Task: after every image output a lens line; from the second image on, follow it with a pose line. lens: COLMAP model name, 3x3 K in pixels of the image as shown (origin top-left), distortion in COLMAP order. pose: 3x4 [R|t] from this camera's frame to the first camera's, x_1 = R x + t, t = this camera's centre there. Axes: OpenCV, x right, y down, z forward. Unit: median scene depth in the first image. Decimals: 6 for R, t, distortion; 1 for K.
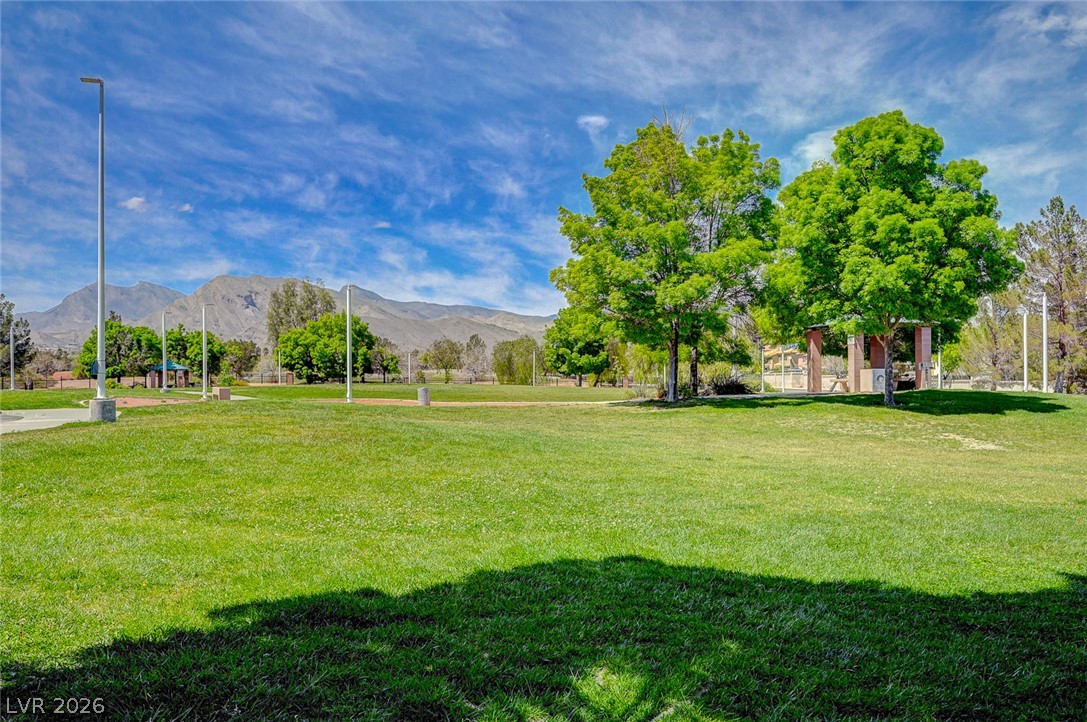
lens RADIAL K [[956.0, 0, 546.1], [0, 956.0, 367.7], [0, 0, 1]] dist [0.001266, 0.002327]
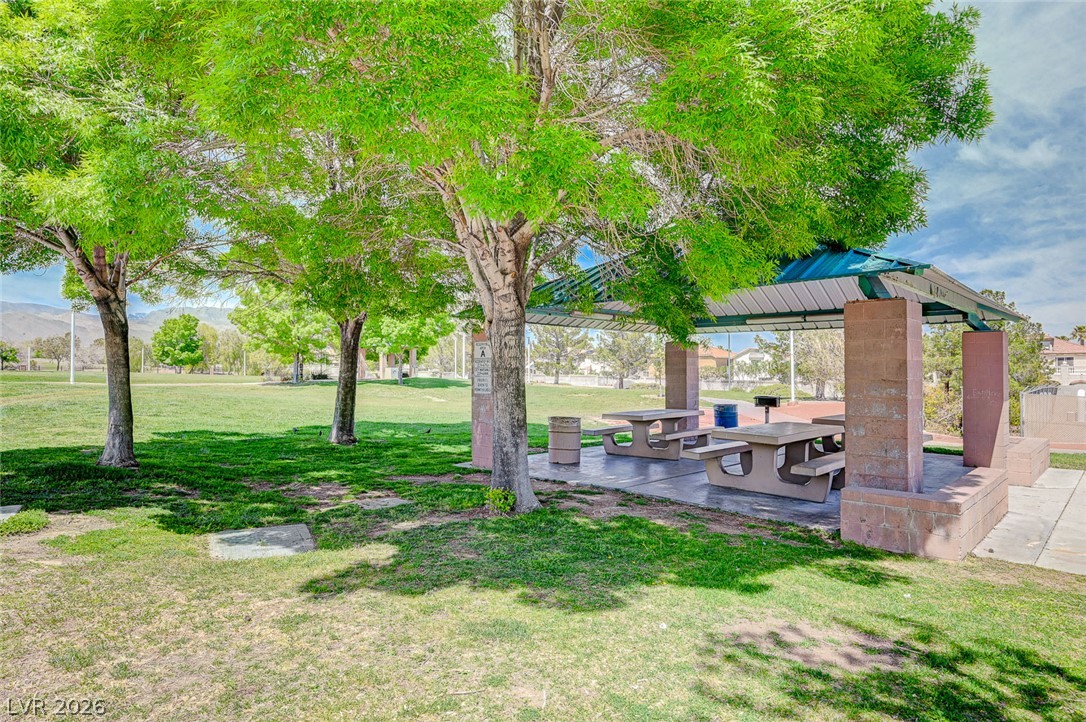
lens RADIAL K [[619.0, 0, 544.6], [0, 619.0, 366.4], [0, 0, 1]] dist [0.002991, -0.000064]
pose [[0.820836, 0.013015, 0.571015, -0.157617], [-0.017569, 0.999843, 0.002467, -0.010407], [-0.570893, -0.012057, 0.820936, -0.313609]]
